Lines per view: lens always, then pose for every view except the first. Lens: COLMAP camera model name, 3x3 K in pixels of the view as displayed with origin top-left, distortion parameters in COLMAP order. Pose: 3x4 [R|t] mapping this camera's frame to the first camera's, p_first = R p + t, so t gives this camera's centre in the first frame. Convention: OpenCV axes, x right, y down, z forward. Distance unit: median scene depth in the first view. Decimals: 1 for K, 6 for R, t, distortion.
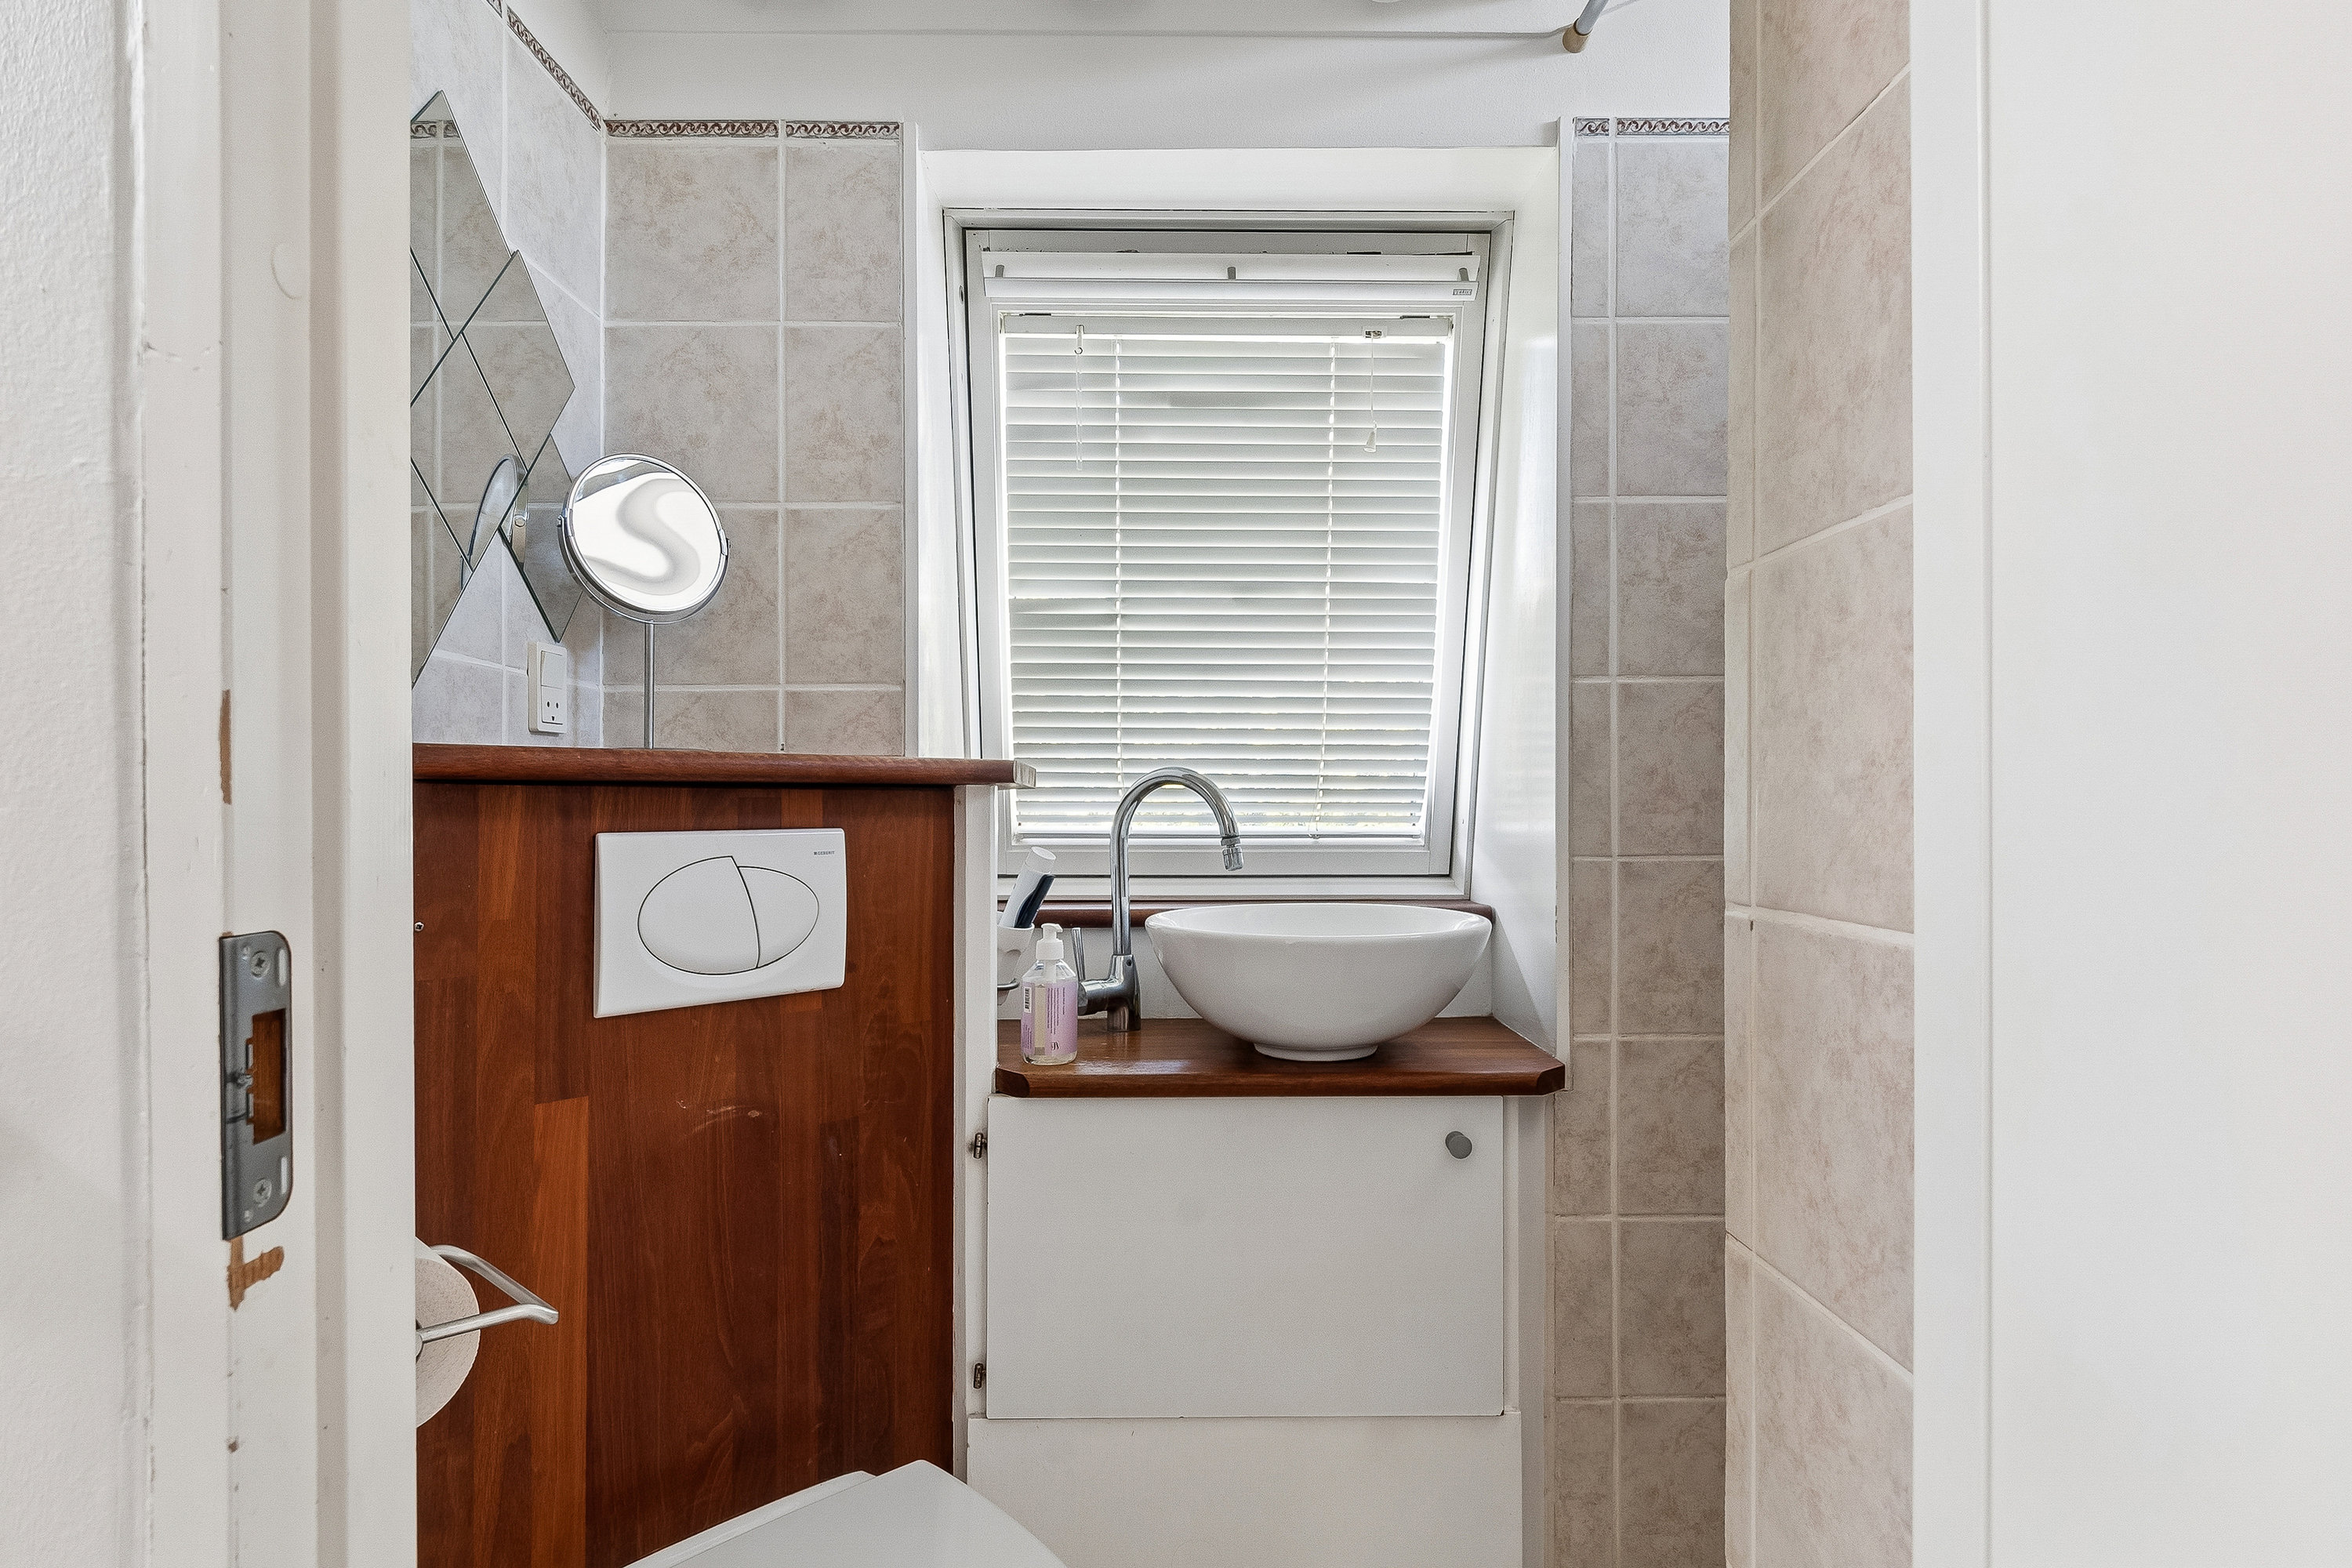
lens RADIAL K [[1252.7, 0, 1173.3], [0, 1252.7, 835.8], [0, 0, 1]] dist [0.008748, -0.013269]
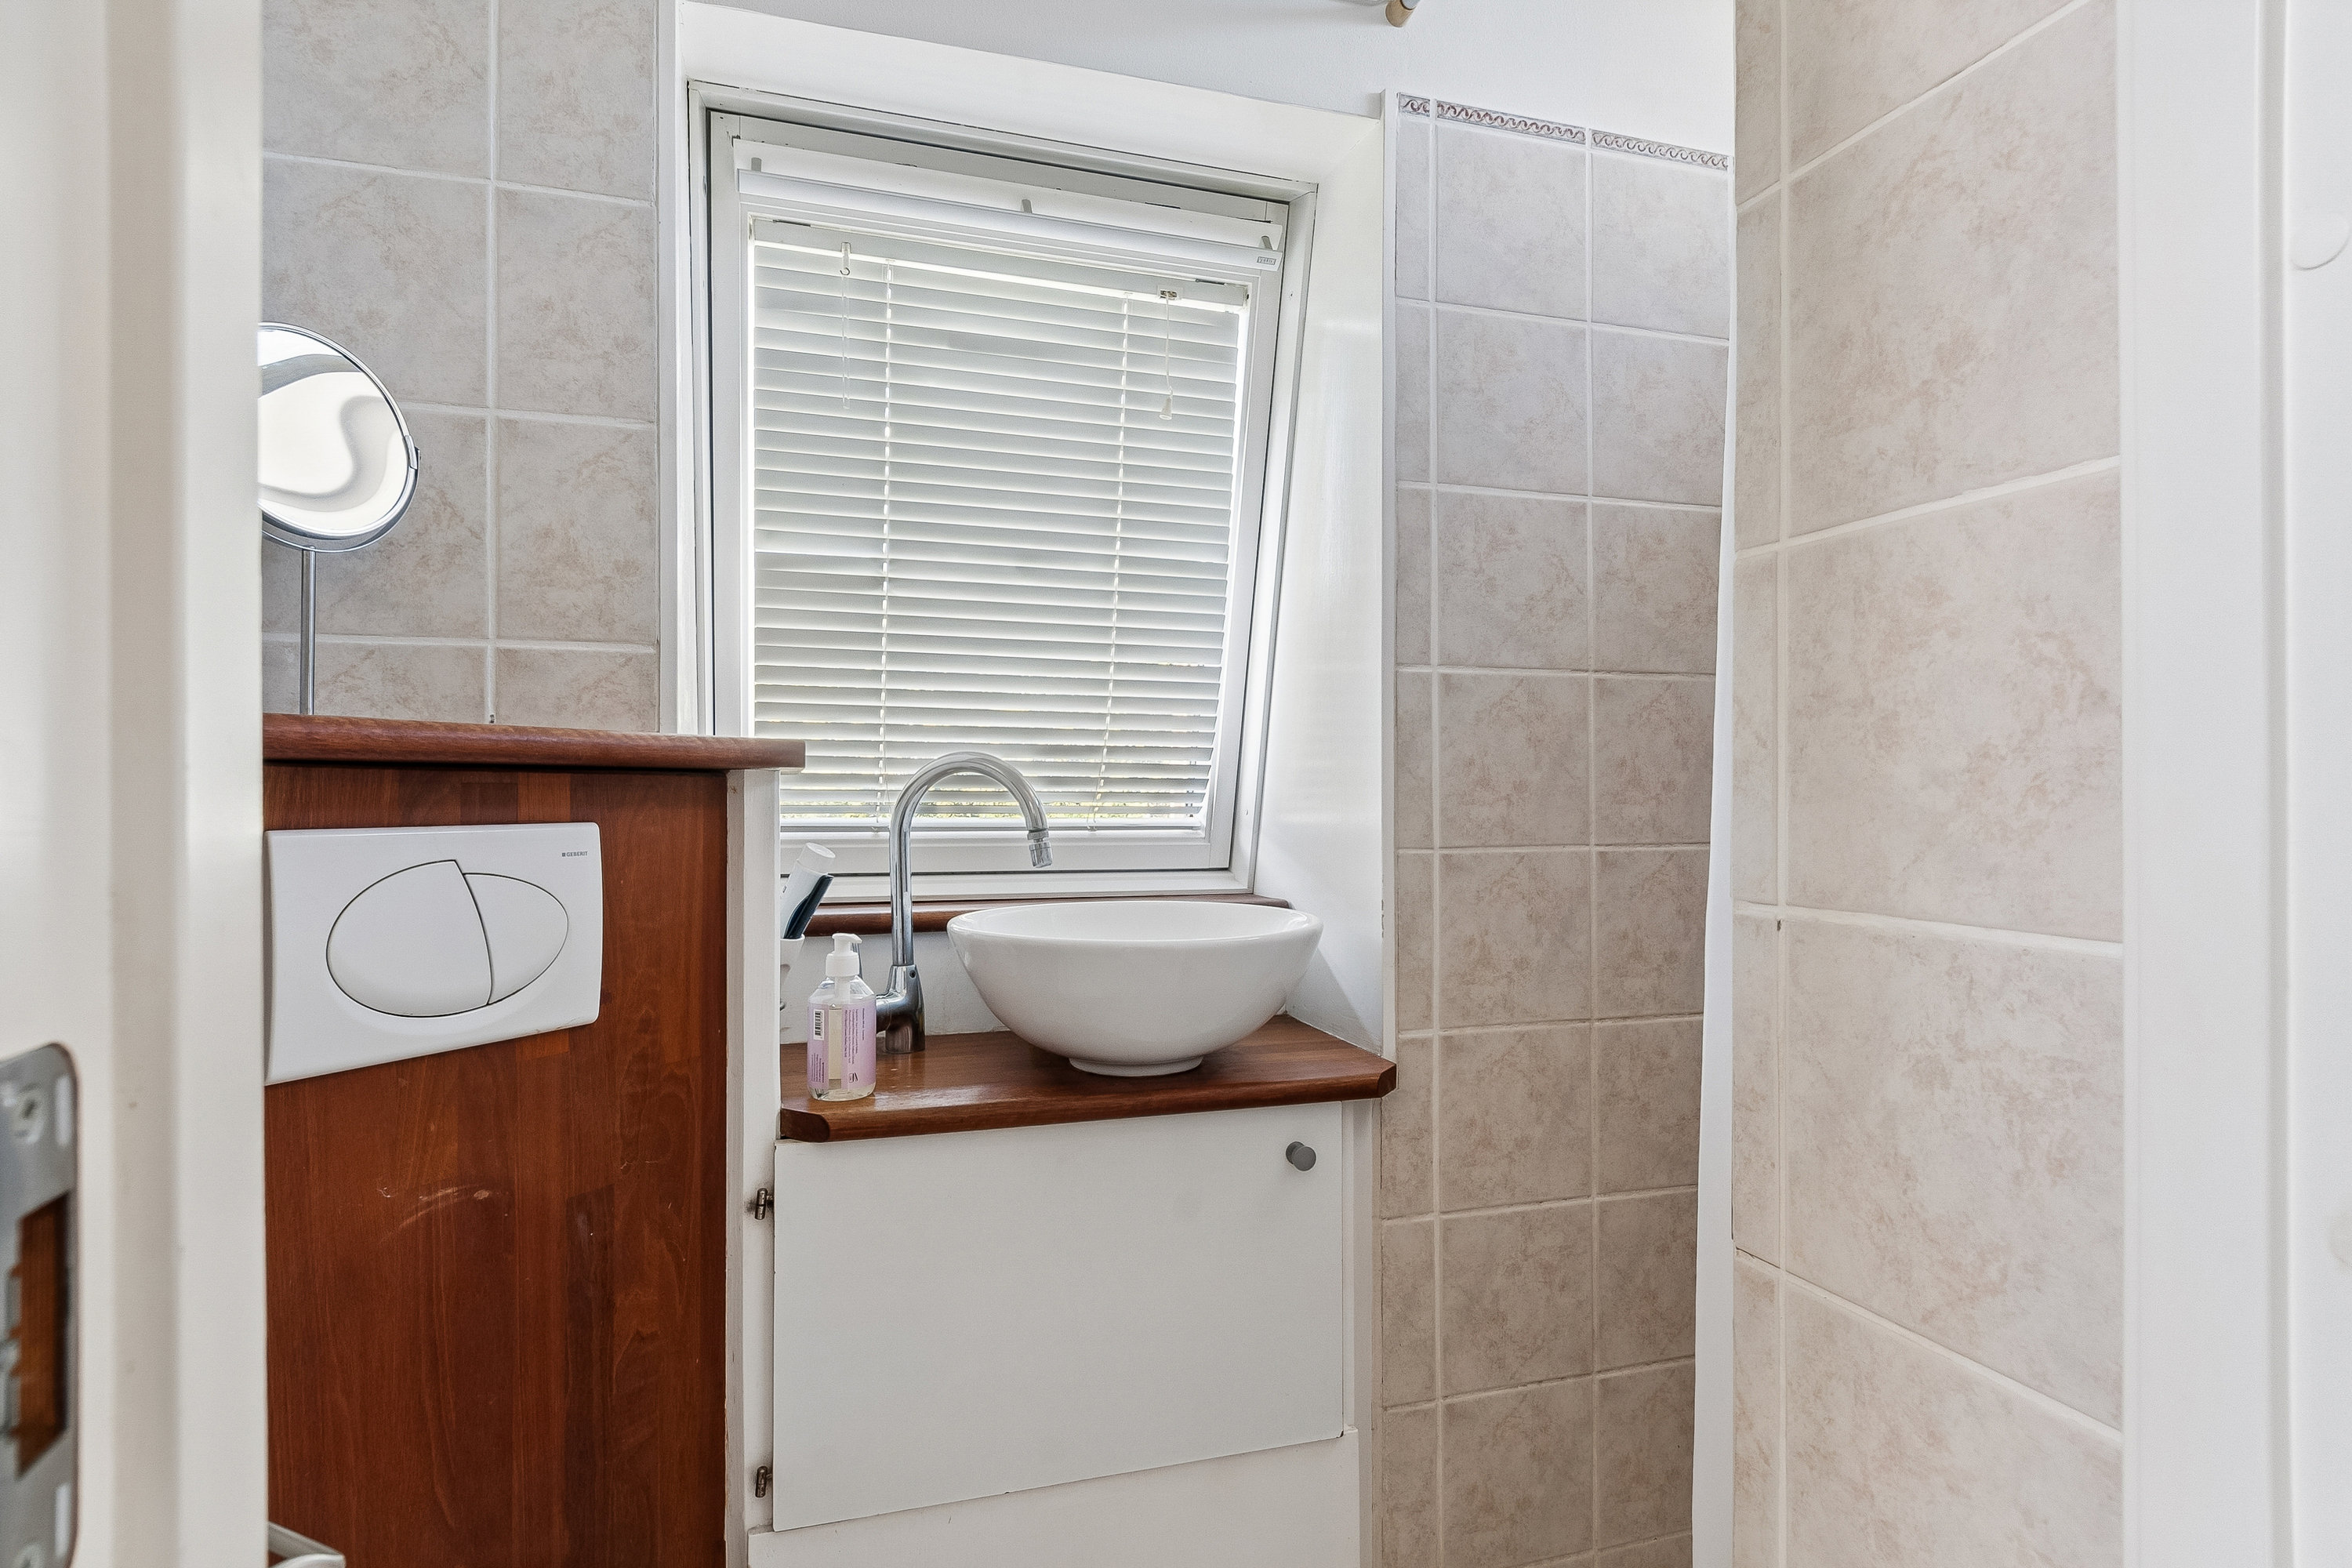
lens RADIAL K [[1259.6, 0, 1188.9], [0, 1259.6, 818.3], [0, 0, 1]] dist [0.009293, -0.014283]
pose [[0.954851, -0.001376, 0.297082, -0.129107], [0.002922, 0.999984, -0.004761, -0.003269], [-0.297070, 0.005414, 0.954840, 0.113988]]
